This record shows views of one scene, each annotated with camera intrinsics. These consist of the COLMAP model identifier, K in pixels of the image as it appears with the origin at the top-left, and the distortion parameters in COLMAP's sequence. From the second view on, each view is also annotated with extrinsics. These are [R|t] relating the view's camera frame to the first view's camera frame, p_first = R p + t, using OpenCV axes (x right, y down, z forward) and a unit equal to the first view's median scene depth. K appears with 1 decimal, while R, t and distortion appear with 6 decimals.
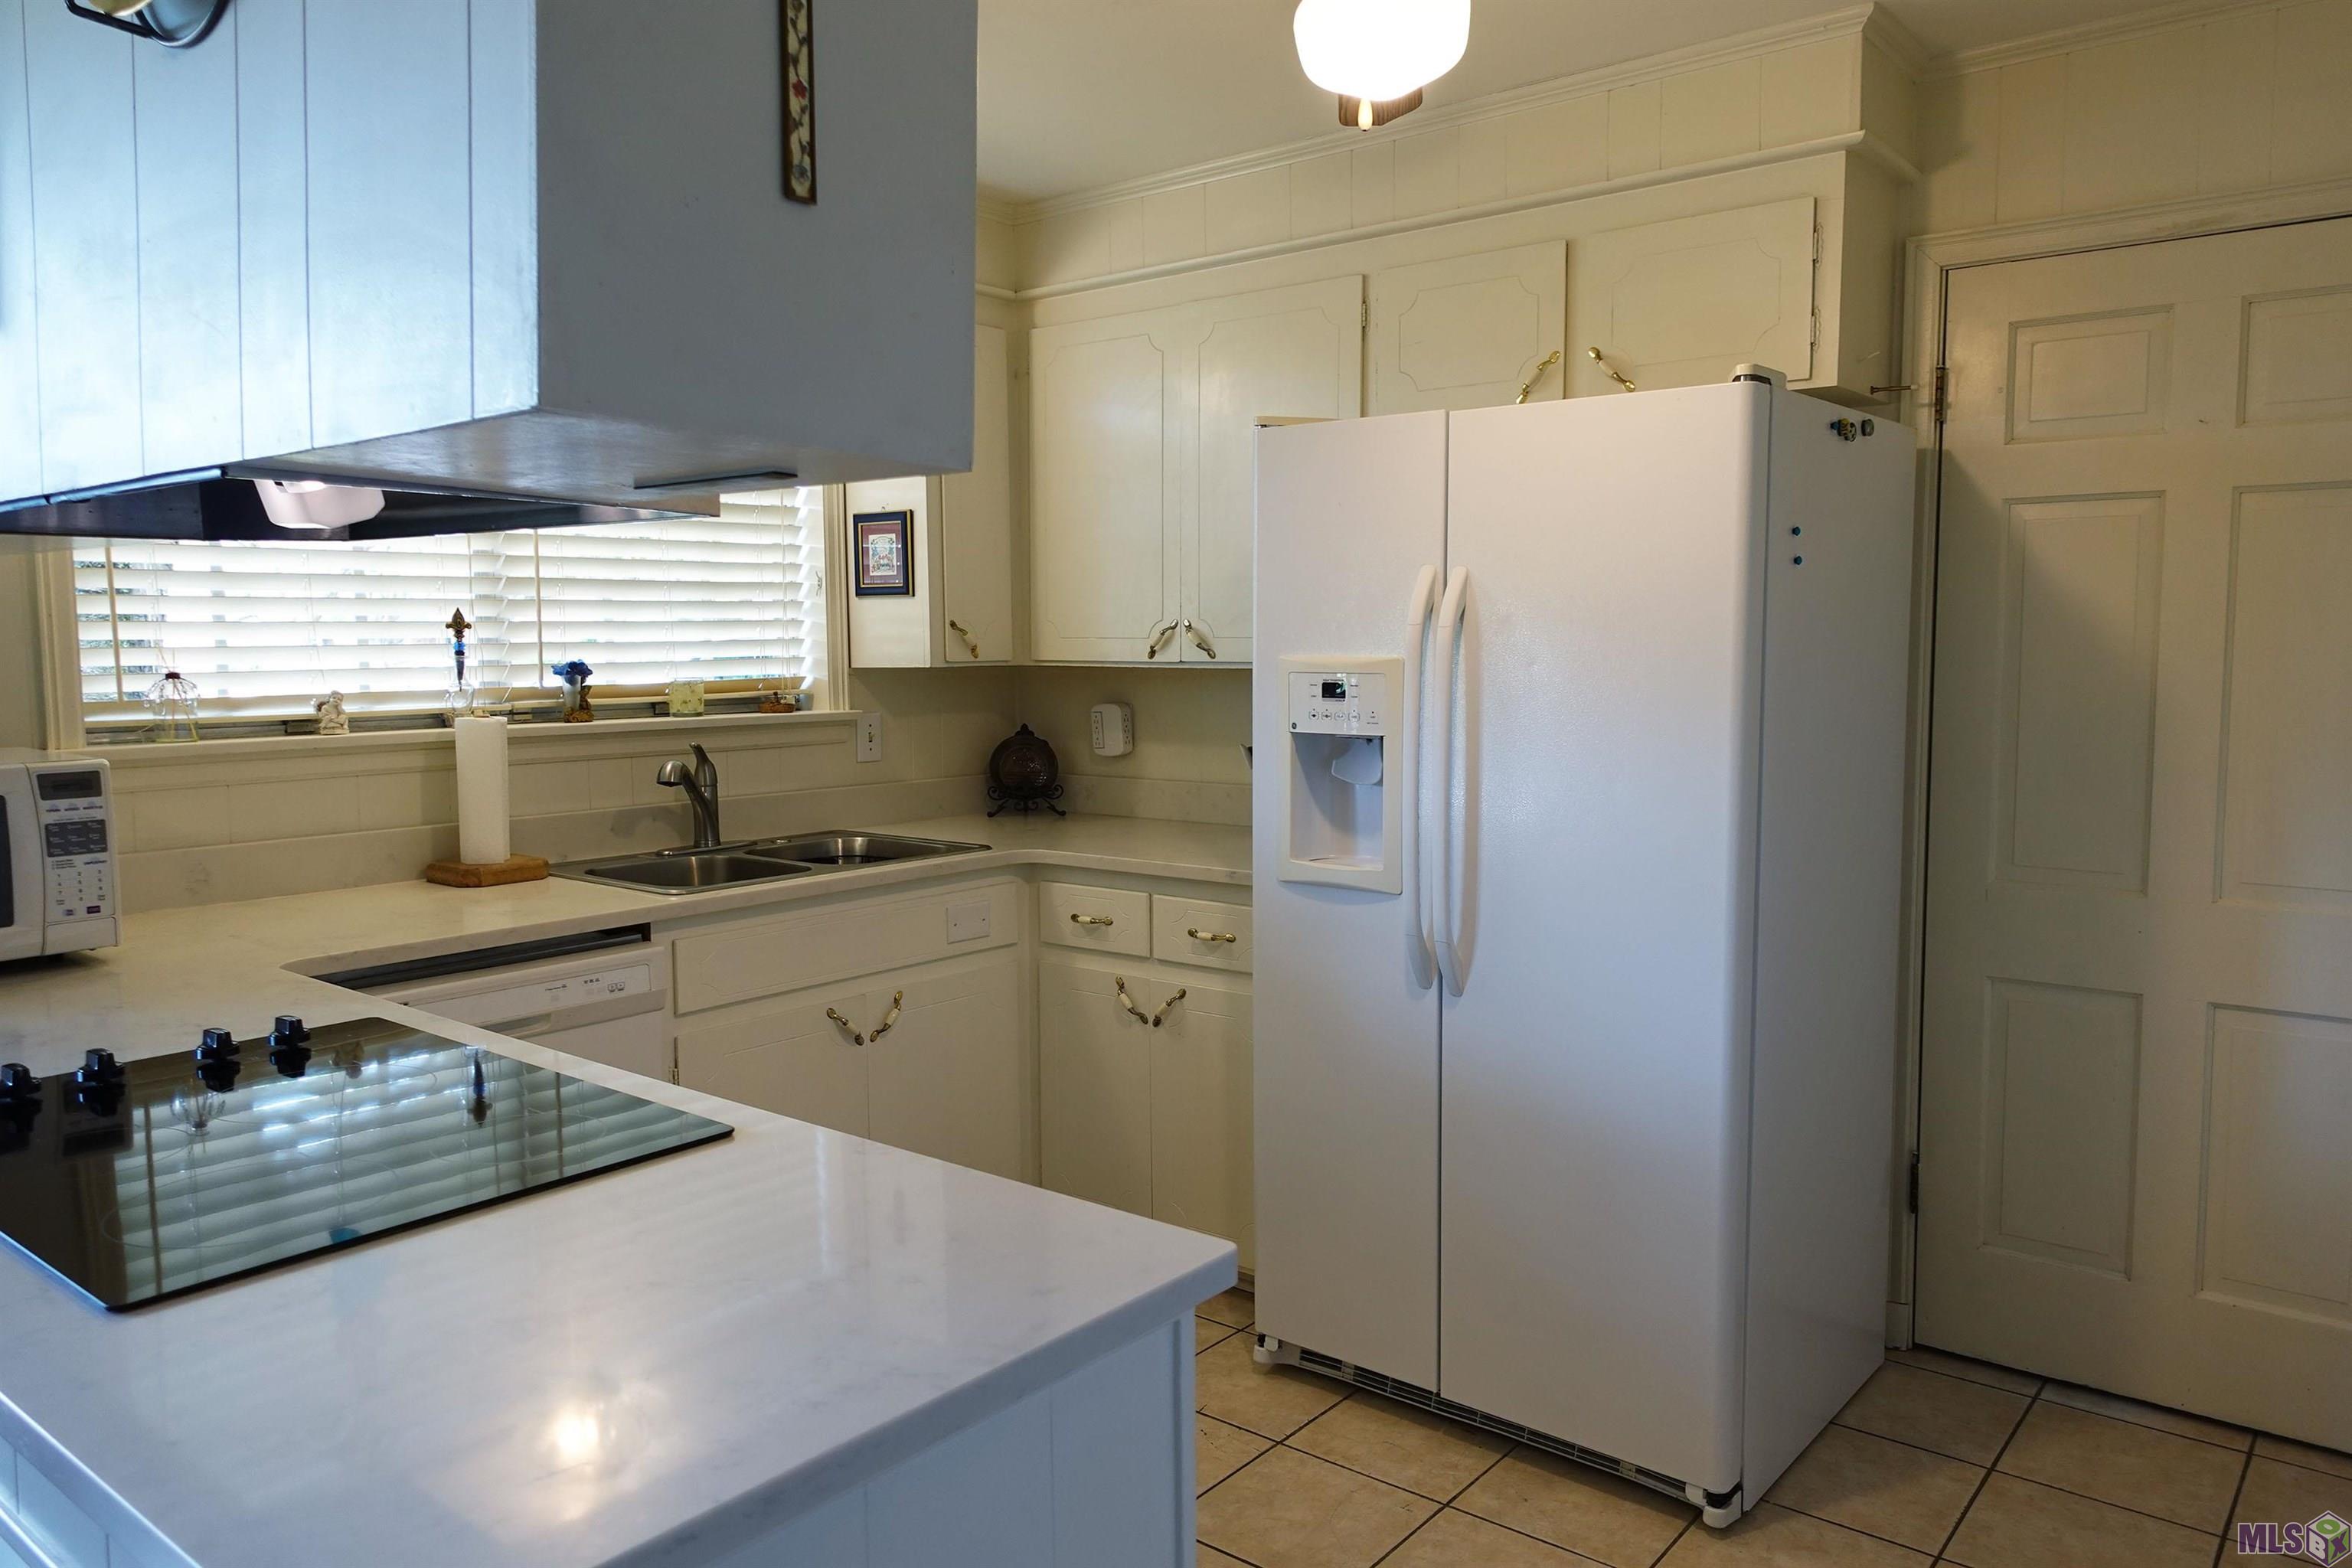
lens RADIAL K [[1650.9, 0, 1176.0], [0, 1650.9, 784.0], [0, 0, 1]] dist [-0.020087, 0.001058]
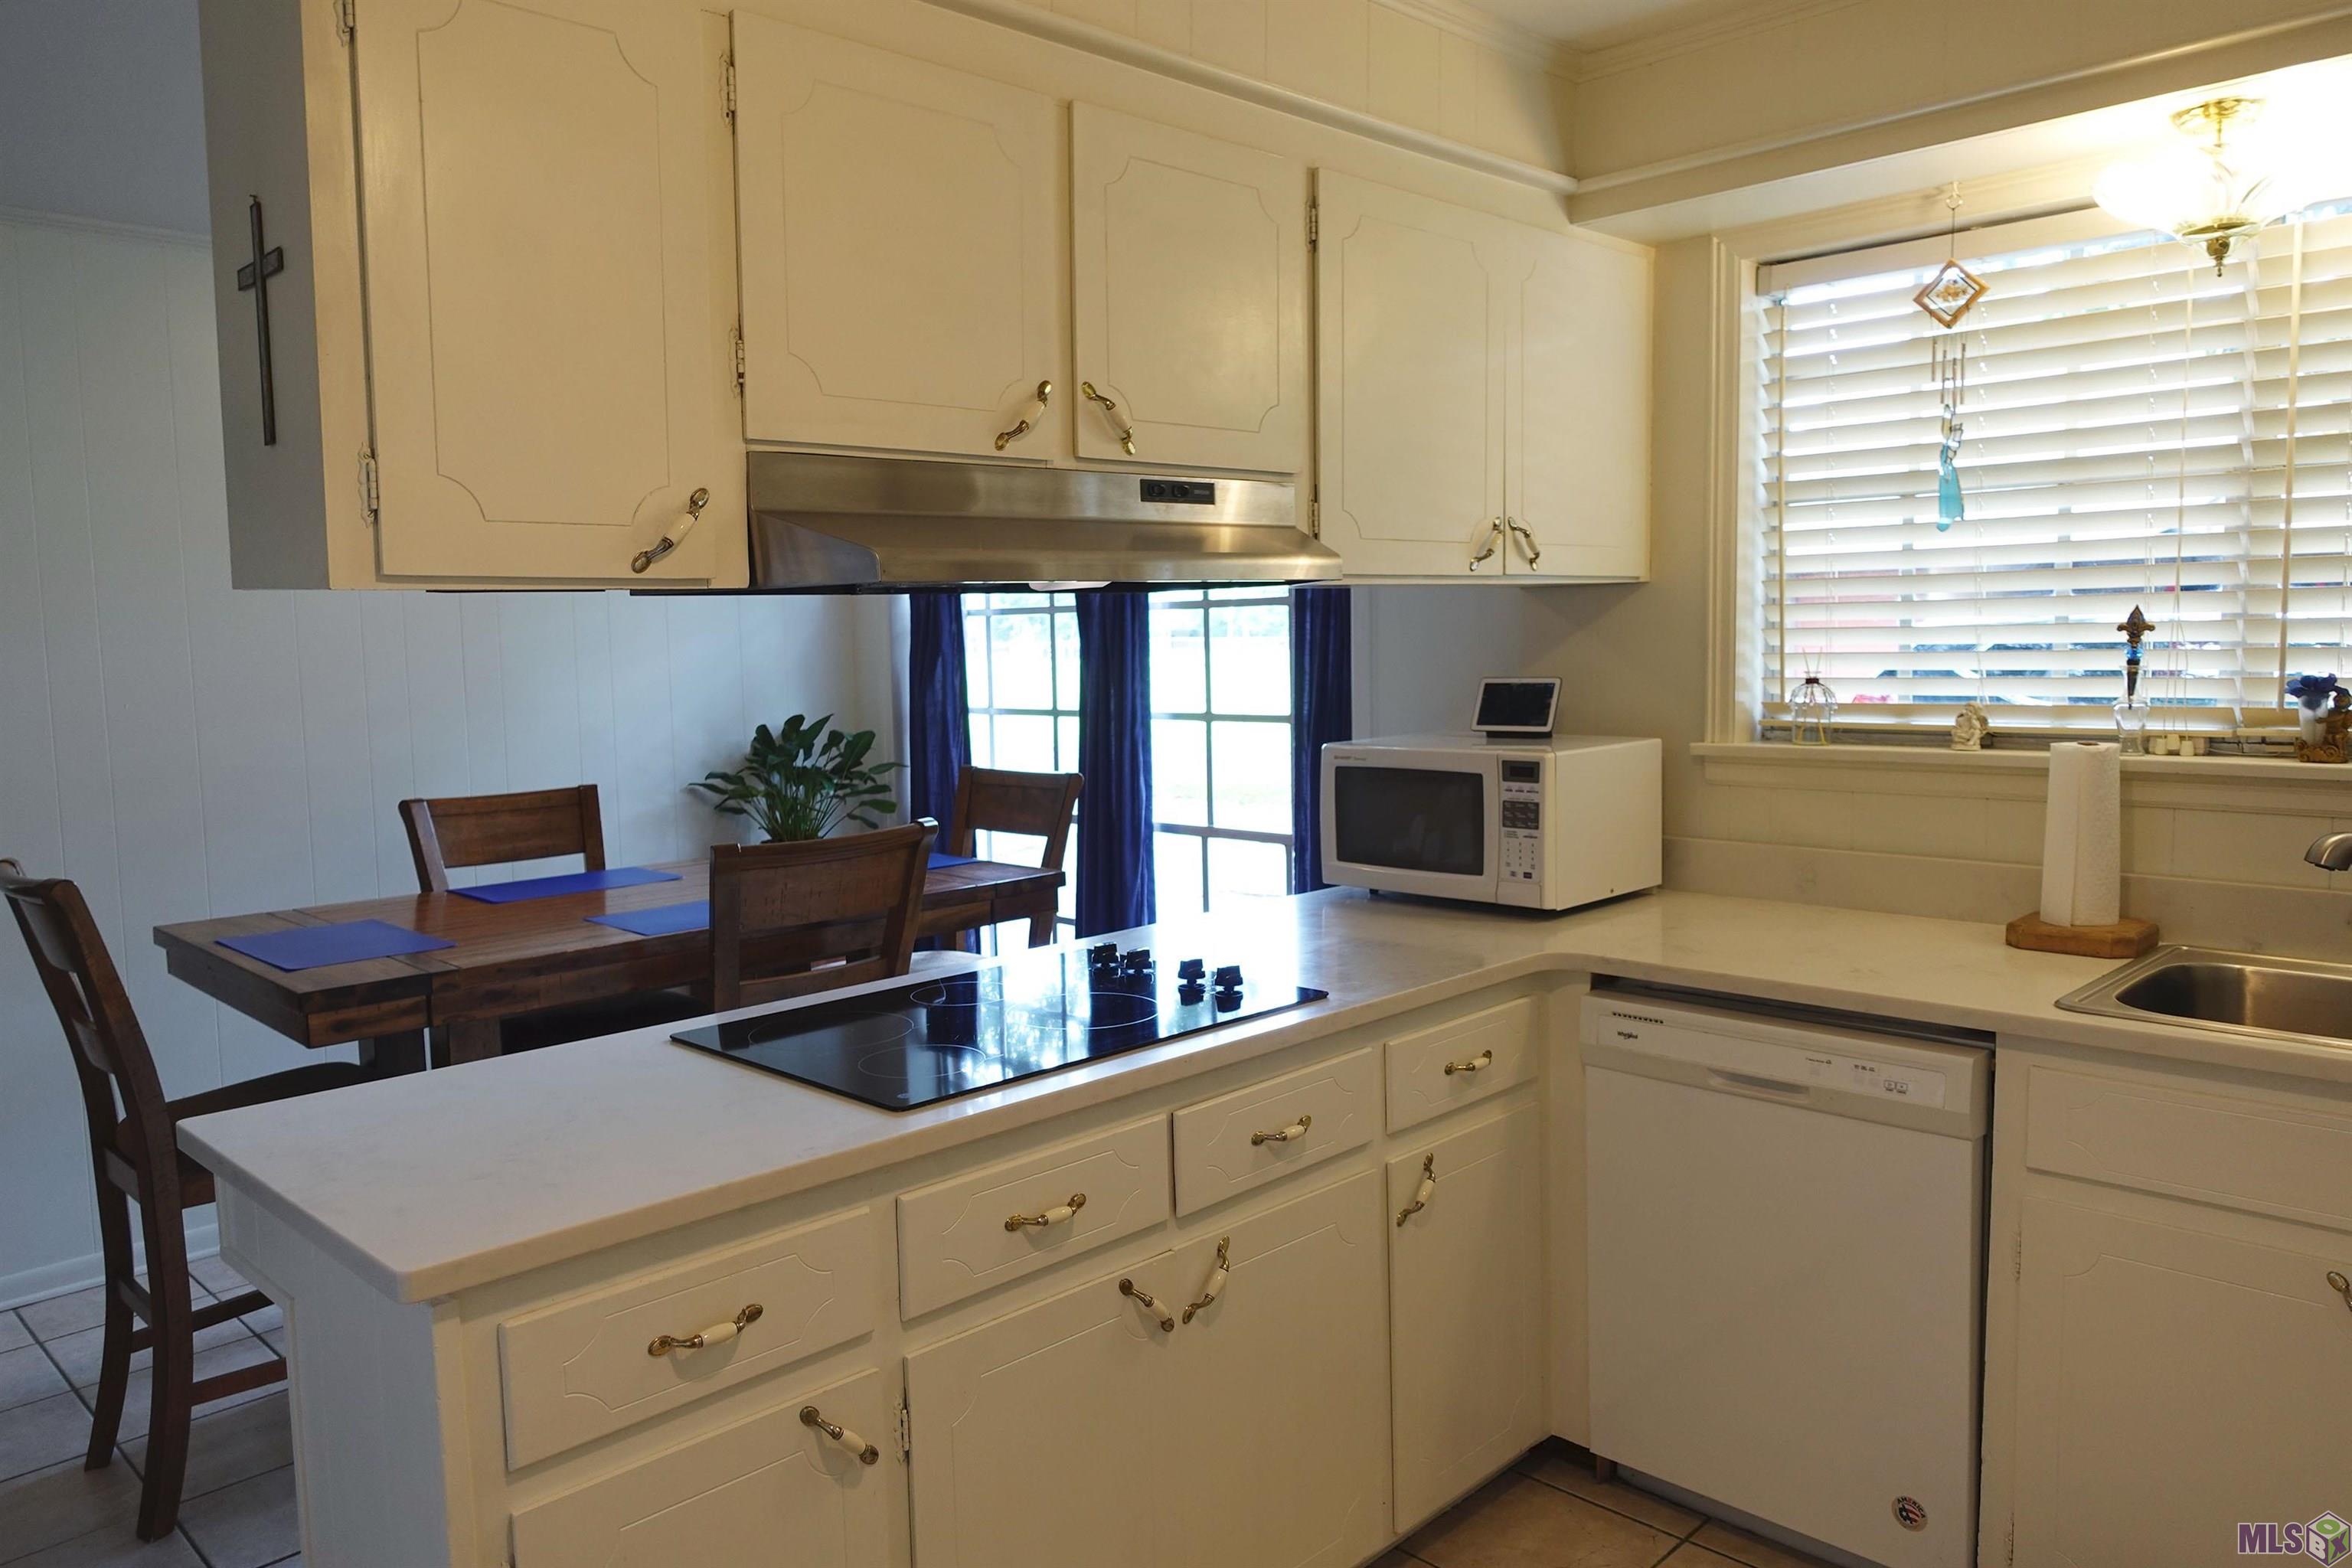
lens RADIAL K [[1650.9, 0, 1176.0], [0, 1650.9, 784.0], [0, 0, 1]] dist [-0.020087, 0.001058]
pose [[-0.103258, 0.097508, -0.989864, 0.466281], [-0.065270, 0.992374, 0.104564, -0.082892], [0.992511, 0.075405, -0.096106, 0.696698]]
